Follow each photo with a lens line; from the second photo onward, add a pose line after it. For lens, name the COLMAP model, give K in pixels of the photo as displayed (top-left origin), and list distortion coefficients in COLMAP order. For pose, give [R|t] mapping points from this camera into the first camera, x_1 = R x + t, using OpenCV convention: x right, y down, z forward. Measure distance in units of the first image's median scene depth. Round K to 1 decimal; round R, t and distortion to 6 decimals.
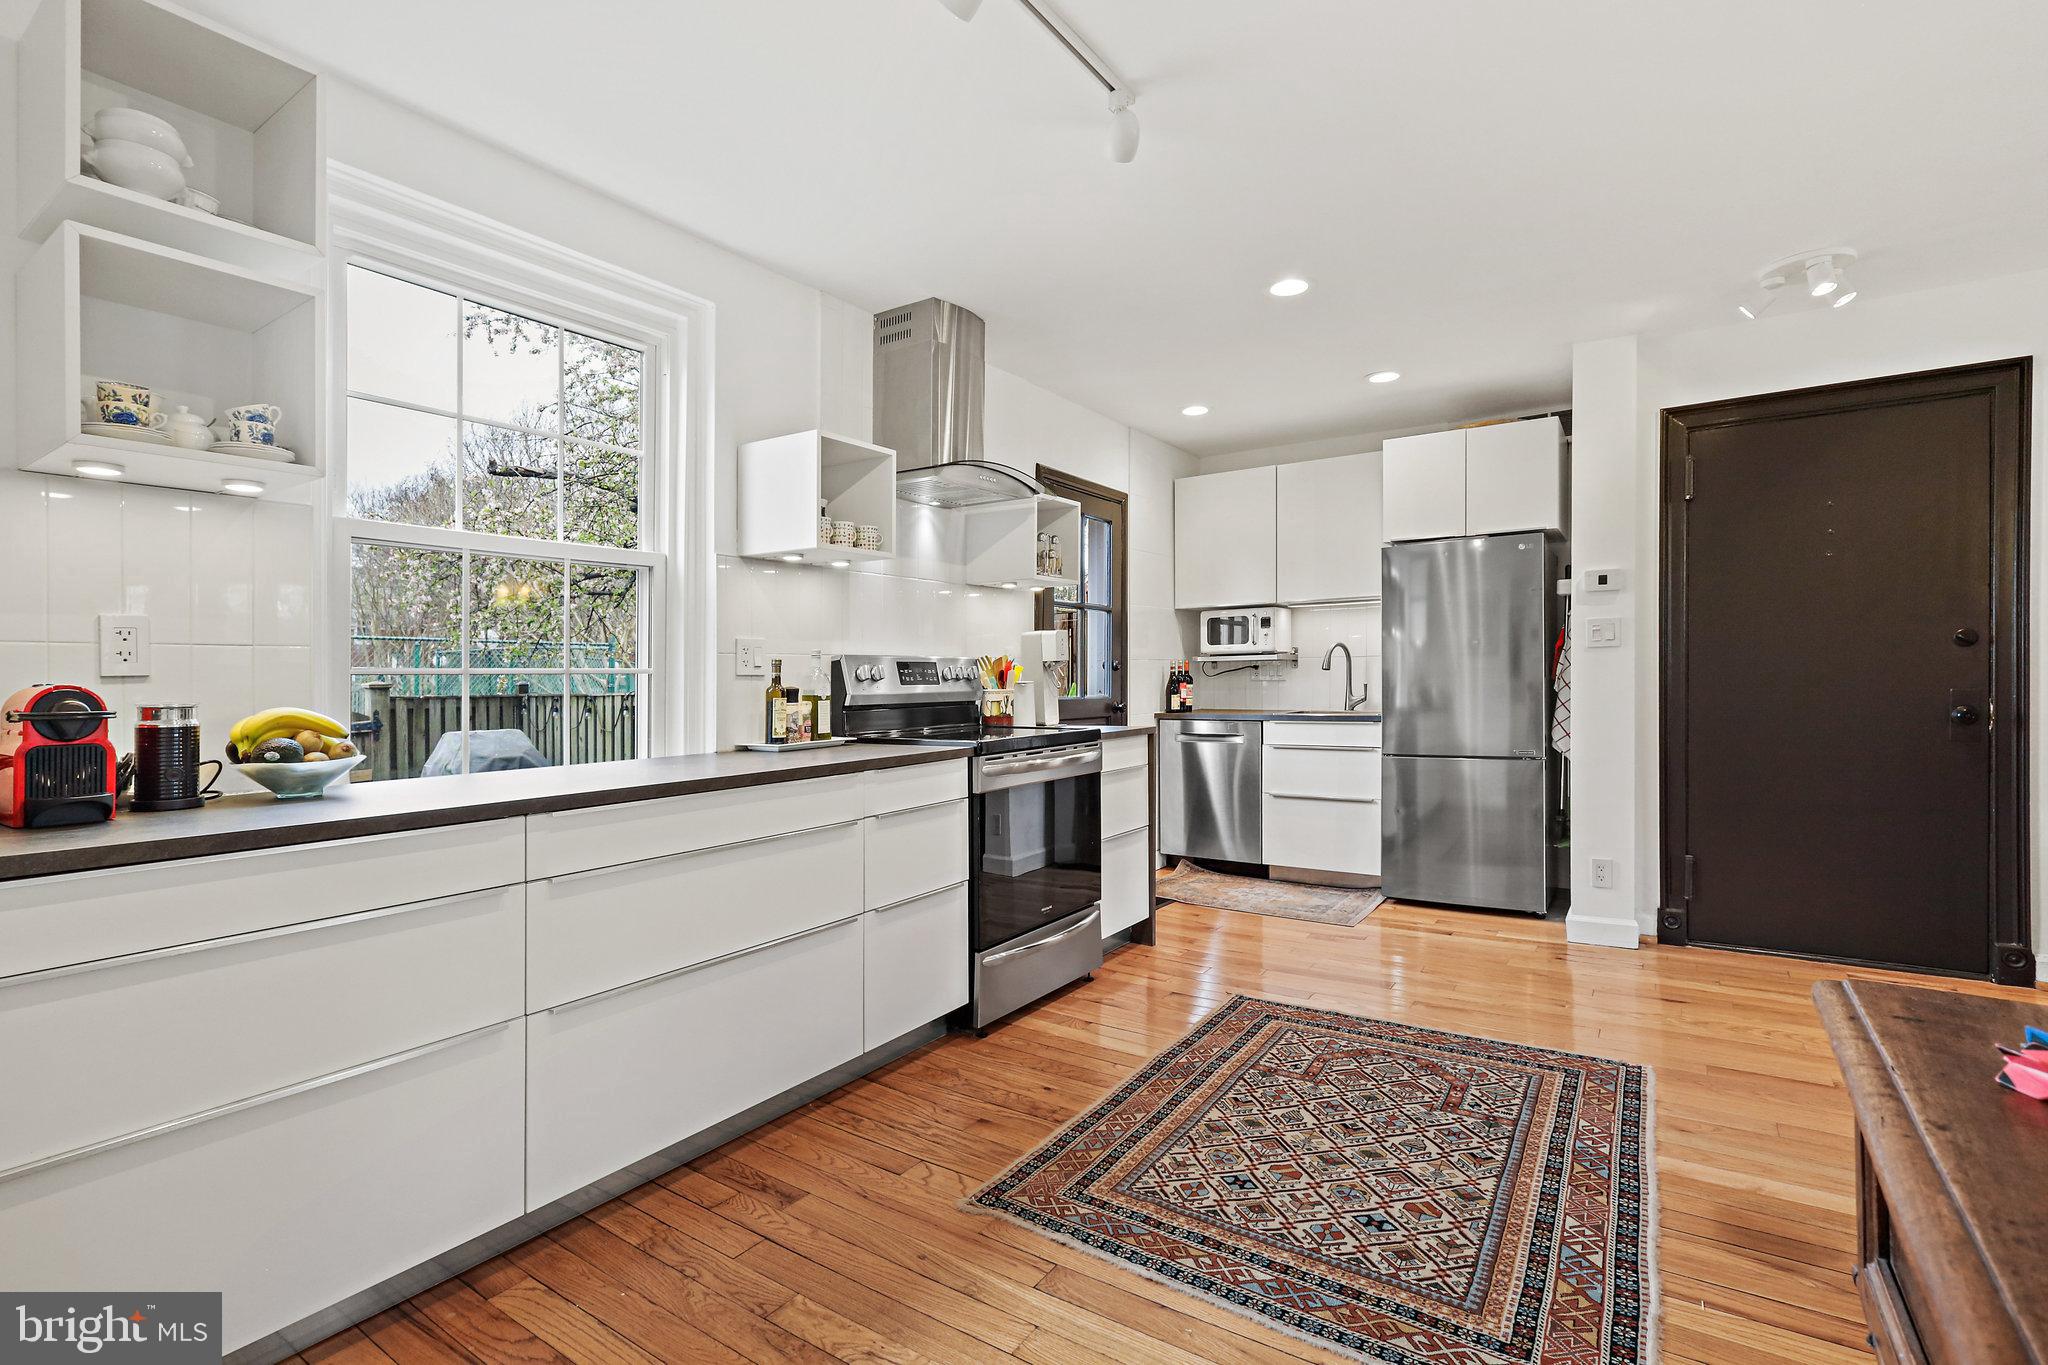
lens RADIAL K [[957.3, 0, 1024.0], [0, 957.3, 682.5], [0, 0, 1]] dist [-0.000396, 0.001121]
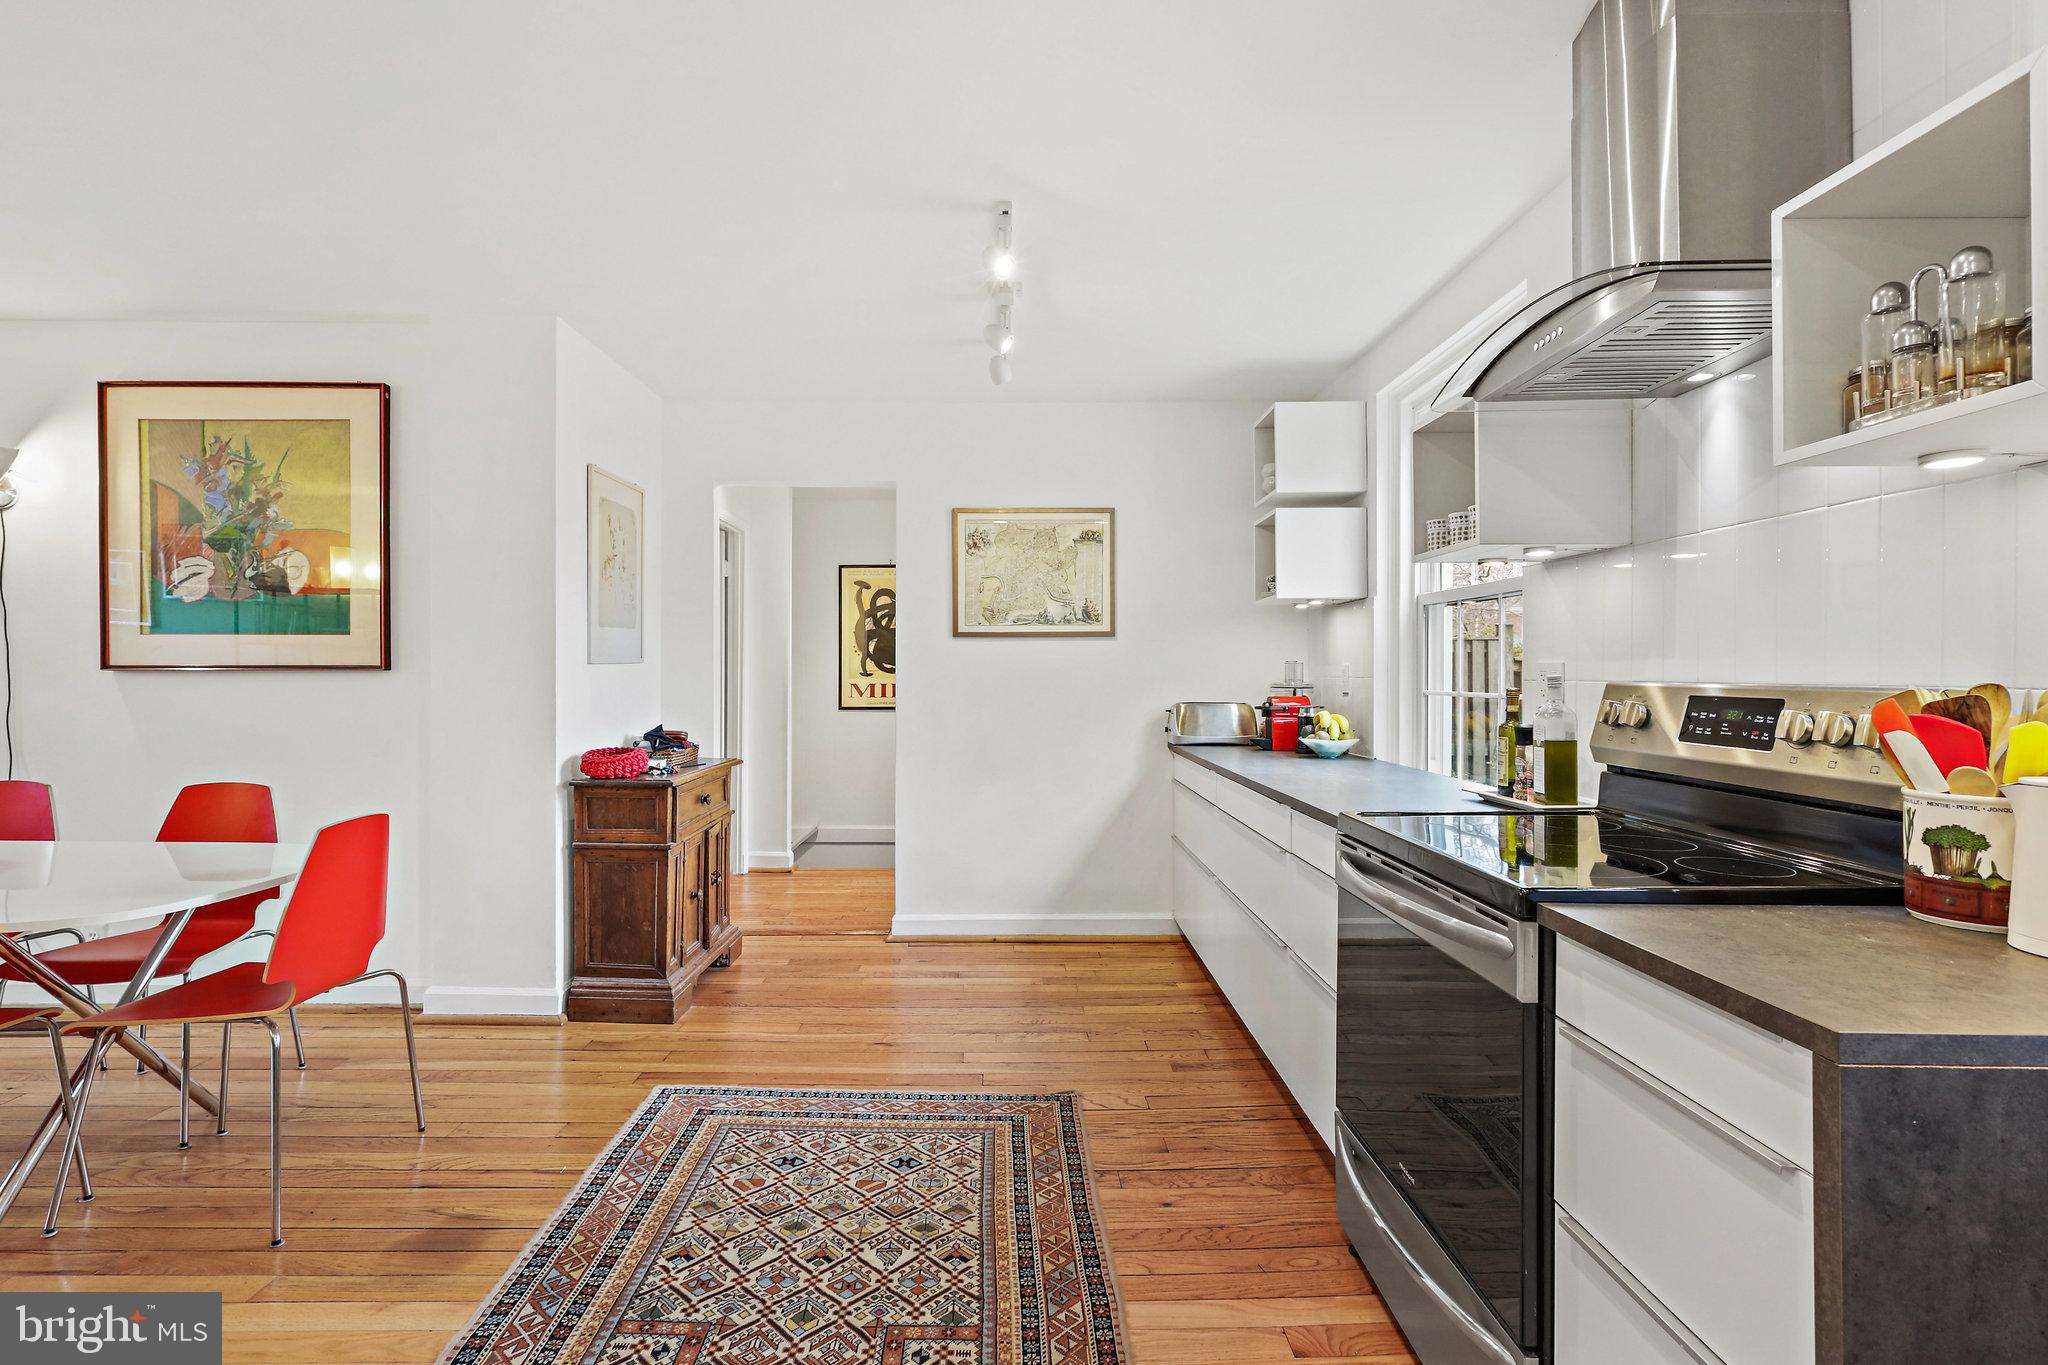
lens RADIAL K [[957.3, 0, 1024.0], [0, 957.3, 682.5], [0, 0, 1]] dist [-0.000396, 0.001121]
pose [[-0.814465, 0.019786, -0.579875, 0.411414], [0.009524, 0.999740, 0.020734, -0.038611], [0.580135, 0.011364, -0.814441, 1.087435]]
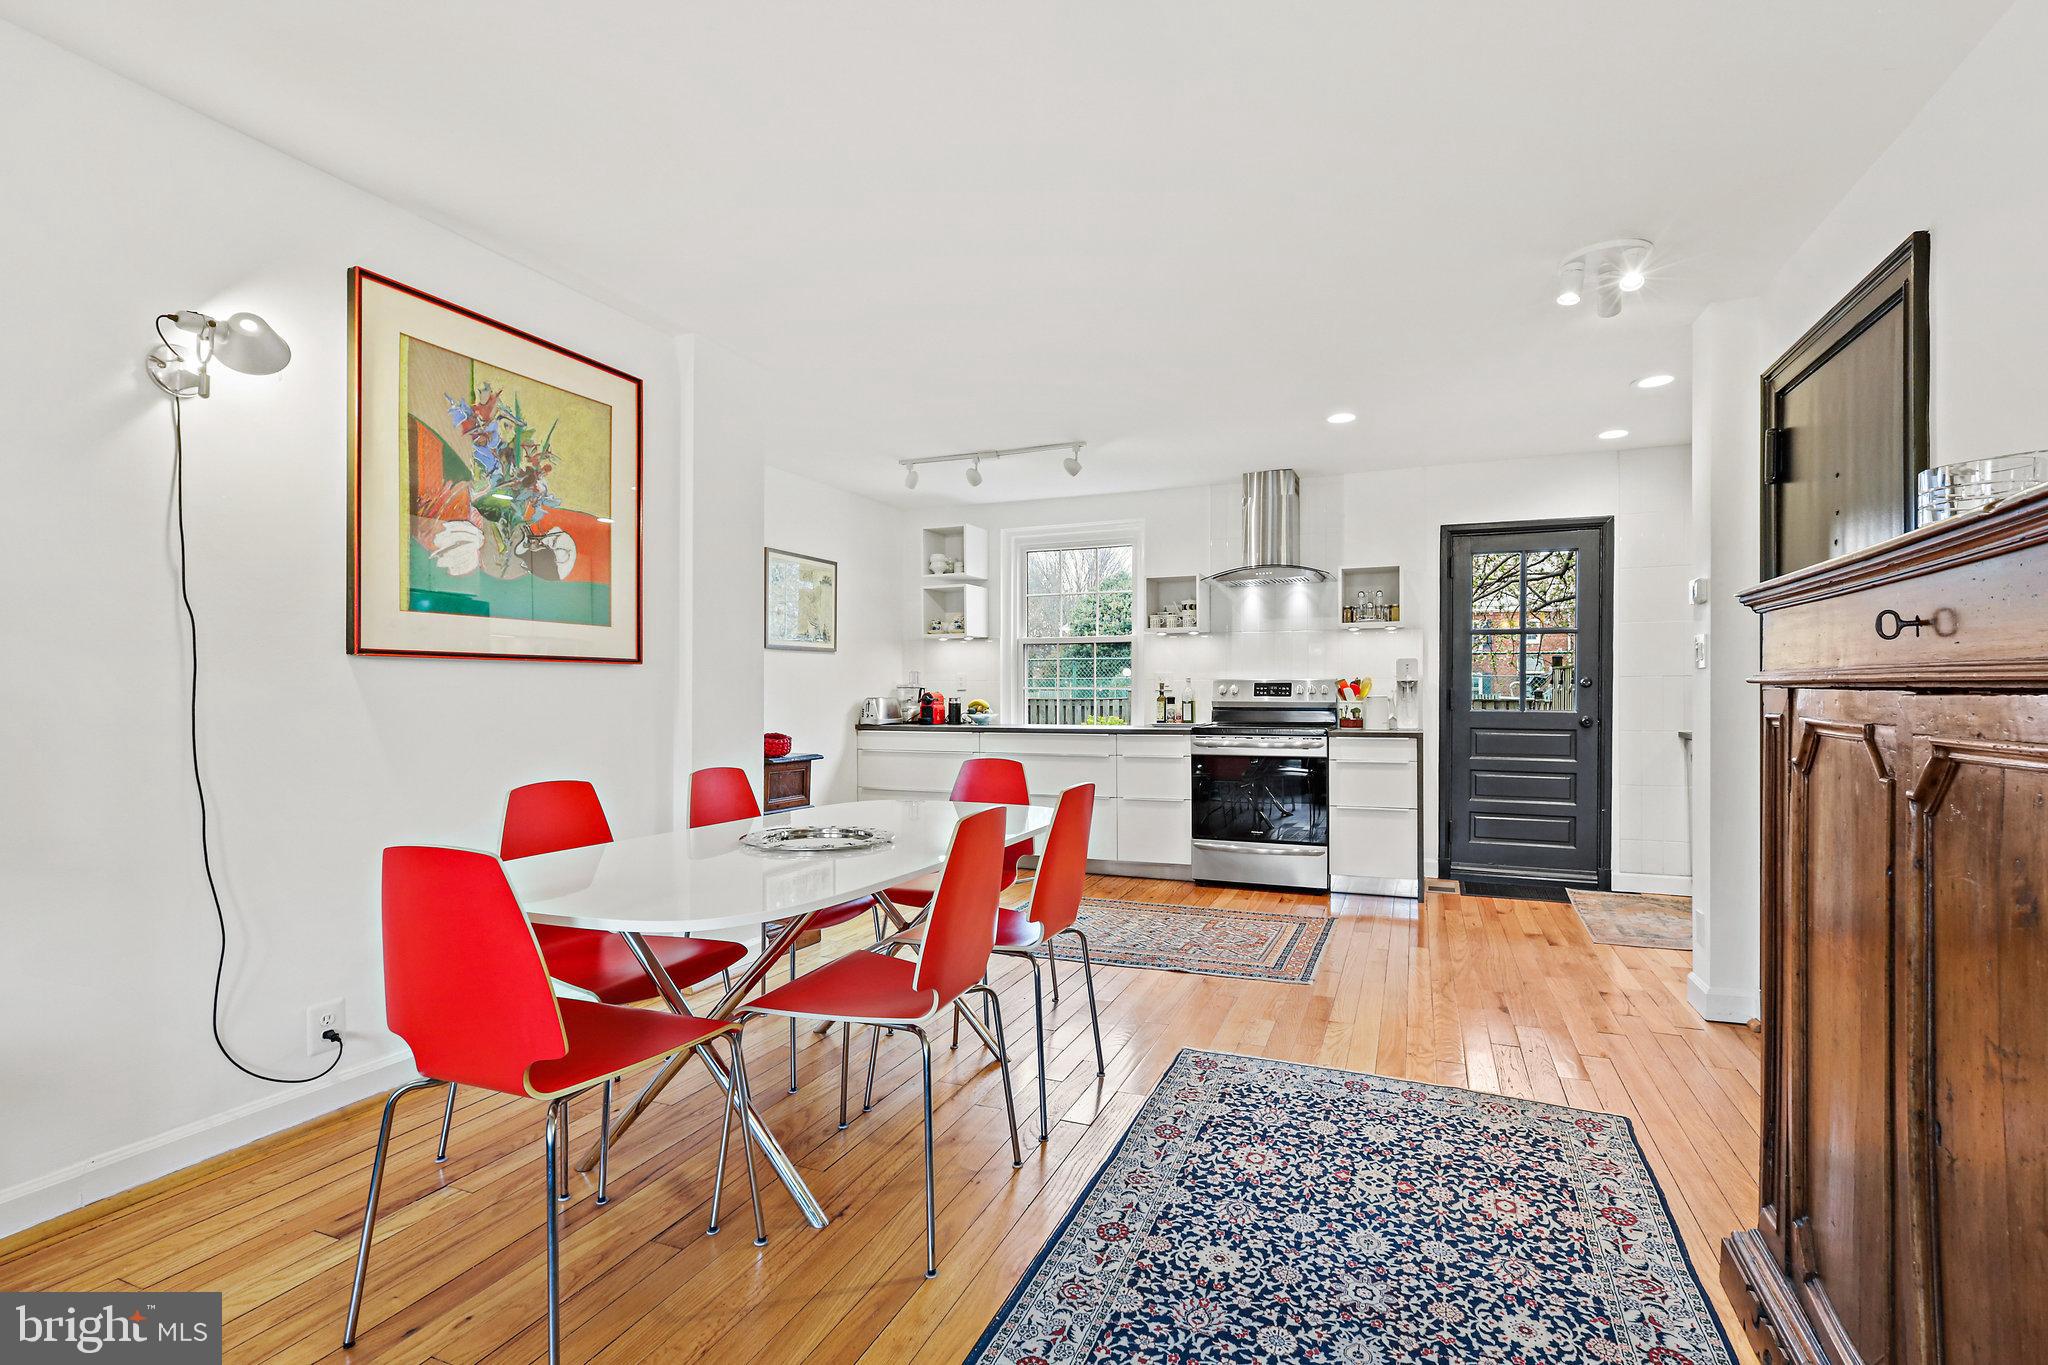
lens RADIAL K [[962.1, 0, 1020.5], [0, 962.1, 710.9], [0, 0, 1]] dist [0.001231, 0.000921]
pose [[0.207625, 0.034236, -0.977609, 1.309707], [-0.004398, 0.999410, 0.034066, -0.025785], [0.978199, -0.002773, 0.207653, 0.208966]]
